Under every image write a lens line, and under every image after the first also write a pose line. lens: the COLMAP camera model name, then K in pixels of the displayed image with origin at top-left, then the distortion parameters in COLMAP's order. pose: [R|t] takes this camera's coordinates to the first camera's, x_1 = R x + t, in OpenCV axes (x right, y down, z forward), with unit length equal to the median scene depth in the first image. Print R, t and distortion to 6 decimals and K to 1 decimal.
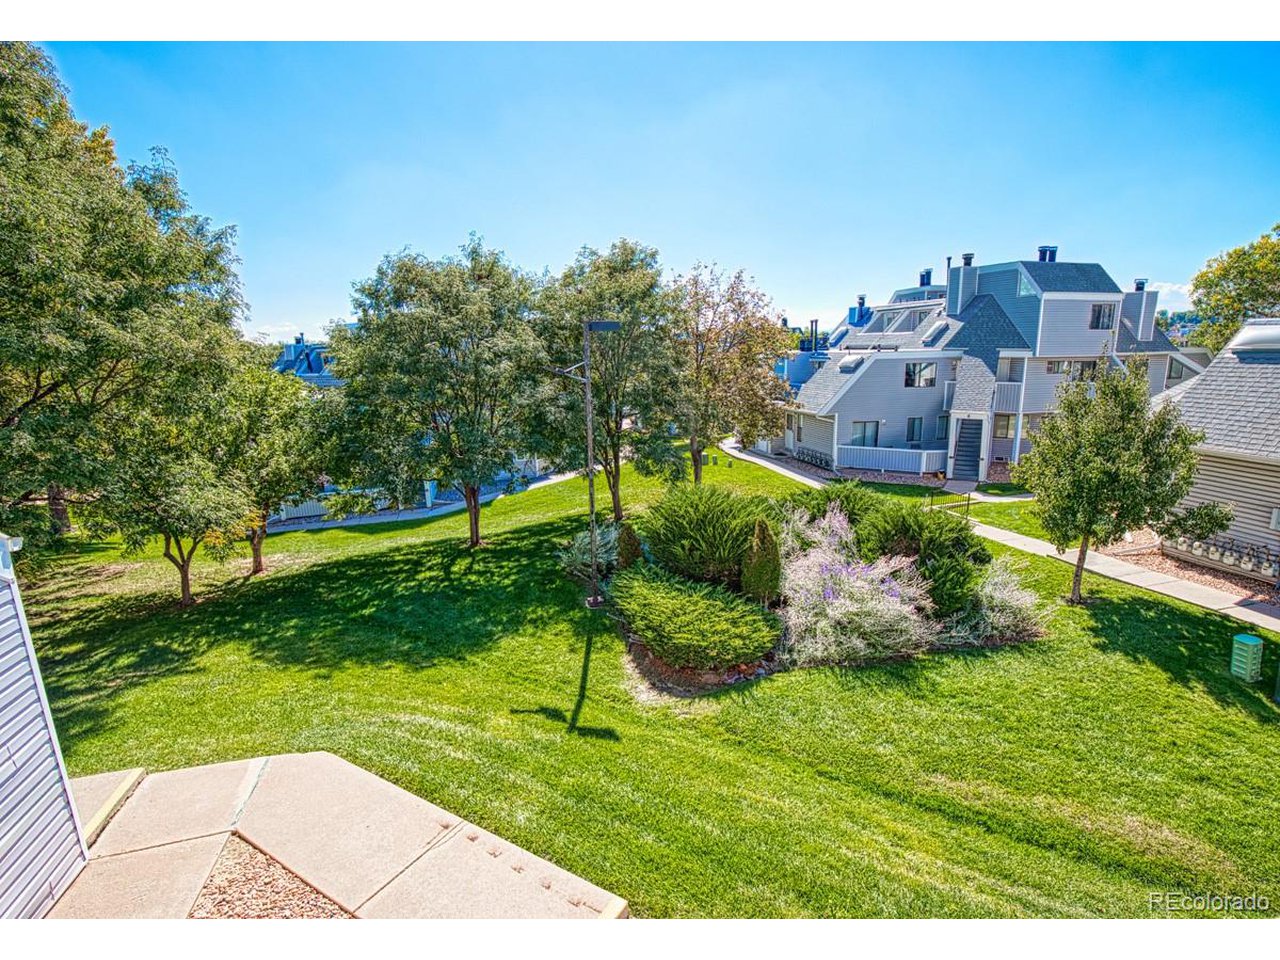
lens RADIAL K [[598.0, 0, 665.7], [0, 598.0, 481.2], [0, 0, 1]] dist [-0.033821, 0.000358]
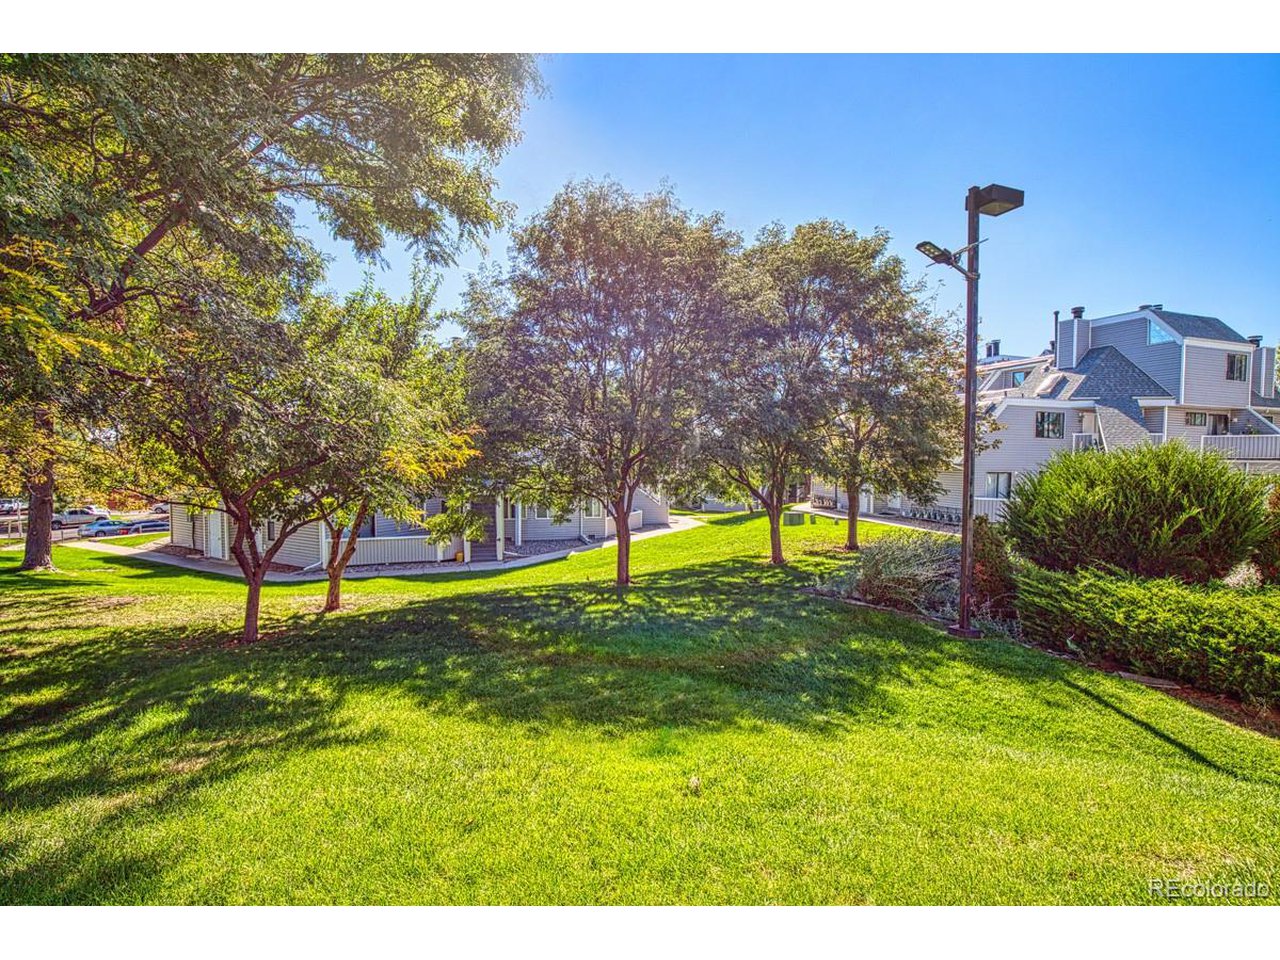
lens RADIAL K [[540.2, 0, 640.4], [0, 540.2, 494.2], [0, 0, 1]] dist [-0.012437, -0.000313]
pose [[0.999049, 0.025116, 0.035645, -0.242682], [-0.018703, 0.985261, -0.170030, 0.084413], [-0.039390, 0.169202, 0.984794, 0.227827]]
